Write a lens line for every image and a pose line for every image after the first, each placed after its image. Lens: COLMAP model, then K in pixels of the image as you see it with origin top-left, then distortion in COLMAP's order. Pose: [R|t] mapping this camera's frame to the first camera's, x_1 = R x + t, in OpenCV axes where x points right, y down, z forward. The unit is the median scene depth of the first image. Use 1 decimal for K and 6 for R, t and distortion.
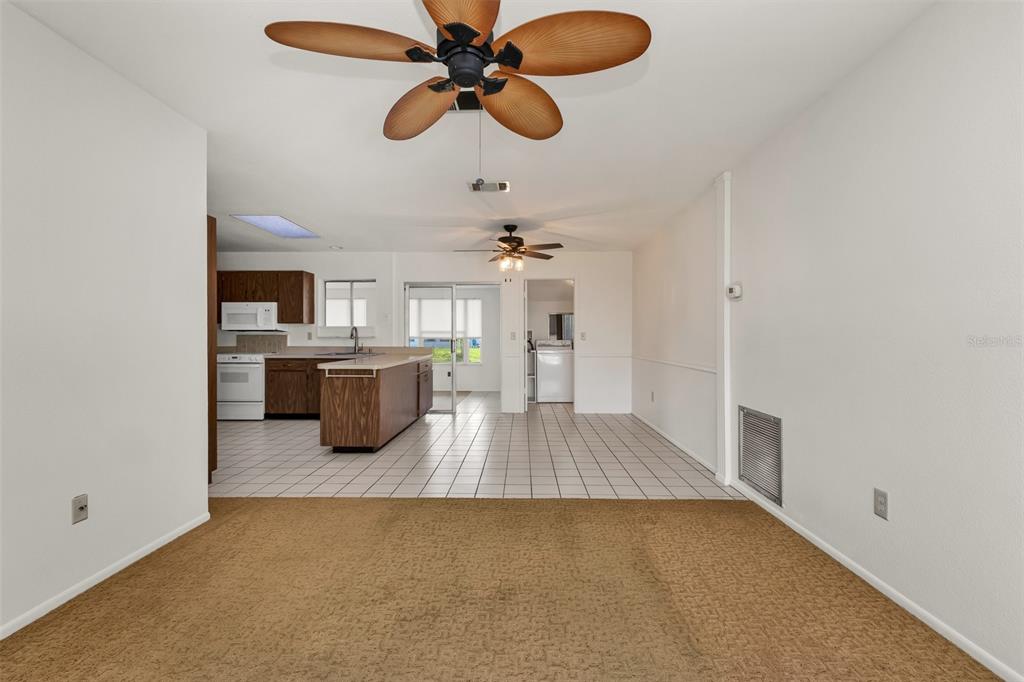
lens RADIAL K [[447.4, 0, 483.9], [0, 447.4, 337.4], [0, 0, 1]] dist [0.003901, 0.000276]
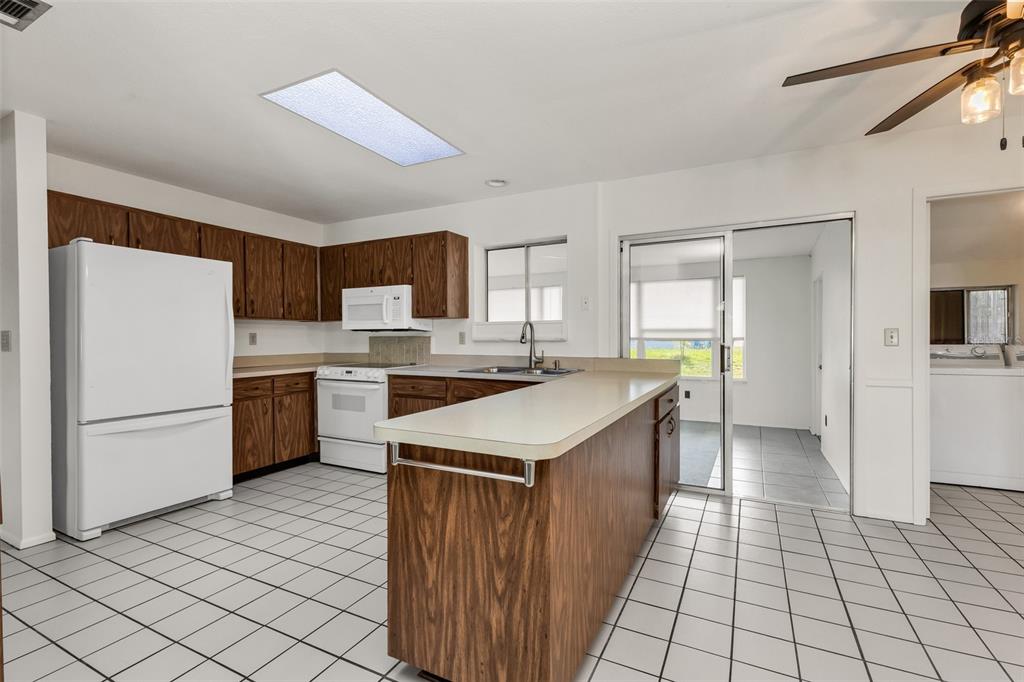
lens RADIAL K [[476.9, 0, 464.6], [0, 476.9, 340.3], [0, 0, 1]] dist [0.008907, 0.000374]
pose [[0.888824, 0.000741, -0.458248, -0.087086], [0.002688, 0.999973, 0.006831, -0.004934], [0.458241, -0.007303, 0.888798, 0.438727]]
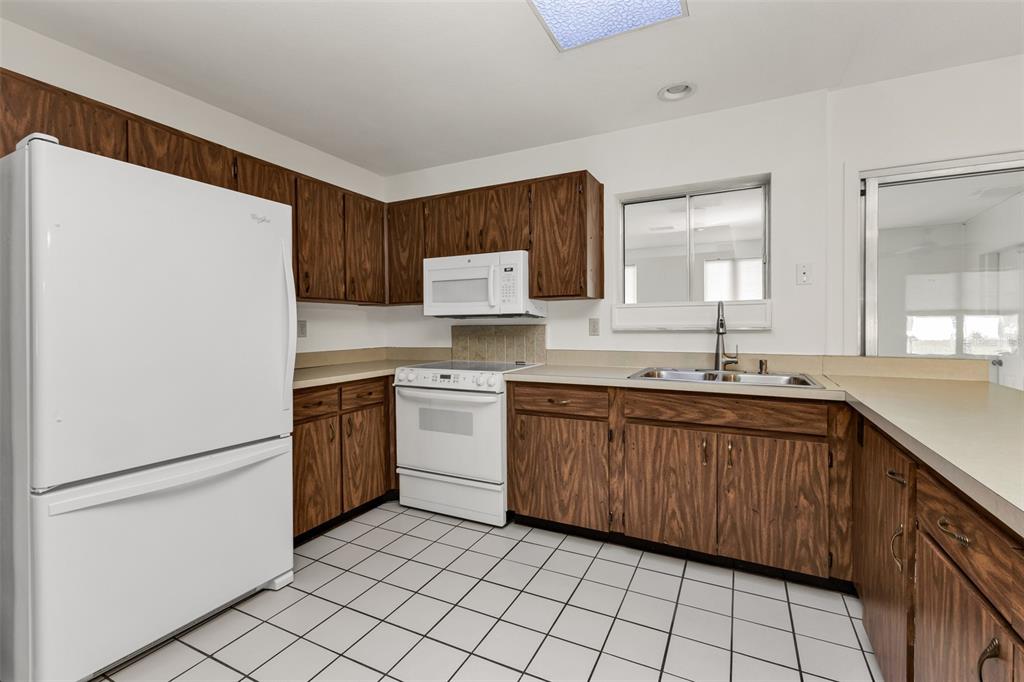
lens RADIAL K [[492.7, 0, 468.3], [0, 492.7, 331.1], [0, 0, 1]] dist [0.002562, 0.000019]
pose [[0.881907, -0.000768, -0.471422, -0.287502], [0.005291, 0.999952, 0.008270, -0.003943], [0.471393, -0.009788, 0.881869, 0.546923]]
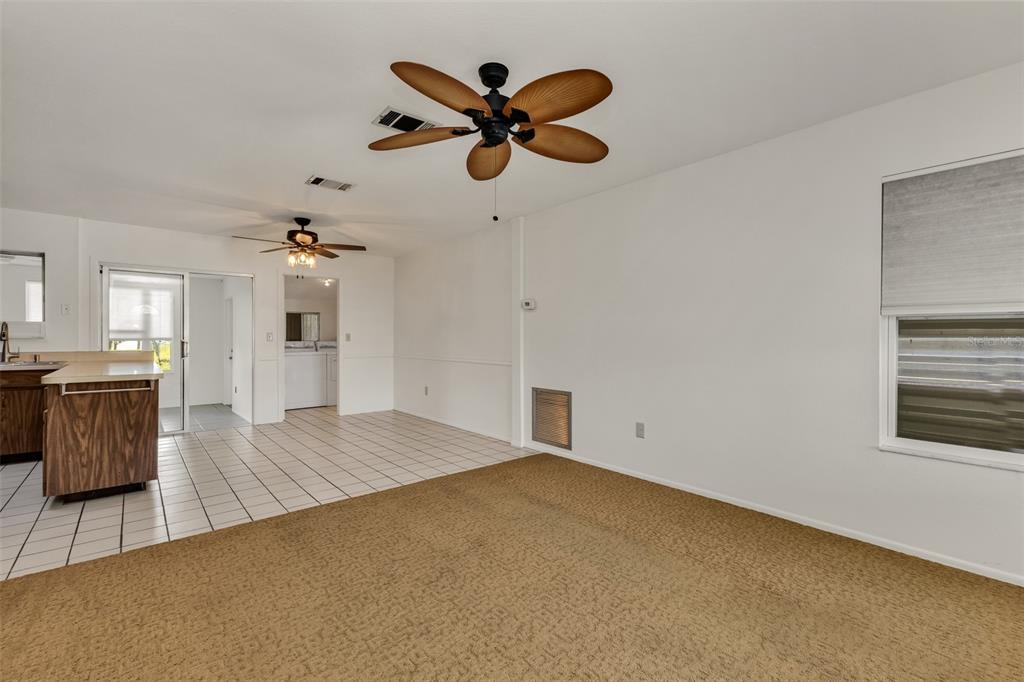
lens RADIAL K [[455.4, 0, 520.0], [0, 455.4, 338.5], [0, 0, 1]] dist [0.003502, 0.000030]
pose [[0.733068, 0.000168, 0.680155, -0.195628], [0.000254, 1.000000, -0.000521, 0.000402], [-0.680155, 0.000555, 0.733068, -0.004060]]
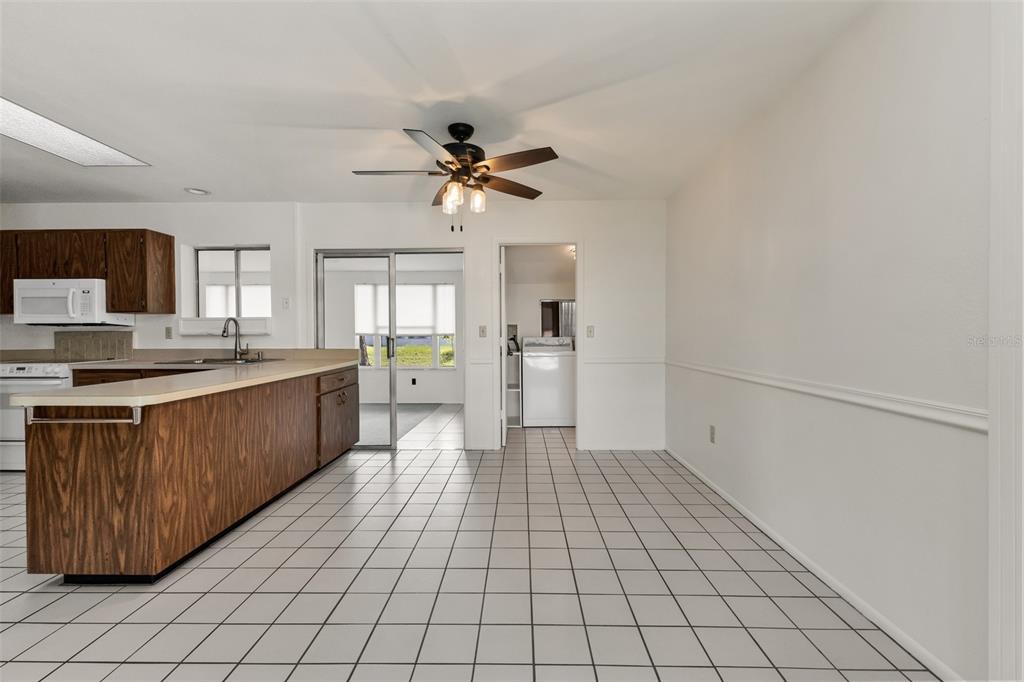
lens RADIAL K [[480.2, 0, 482.7], [0, 480.2, 338.8], [0, 0, 1]] dist [0.000514, -0.000560]
pose [[0.999912, -0.003864, 0.012690, 0.059785], [0.003740, 0.999945, 0.009790, 0.000317], [-0.012727, -0.009742, 0.999872, 0.320878]]
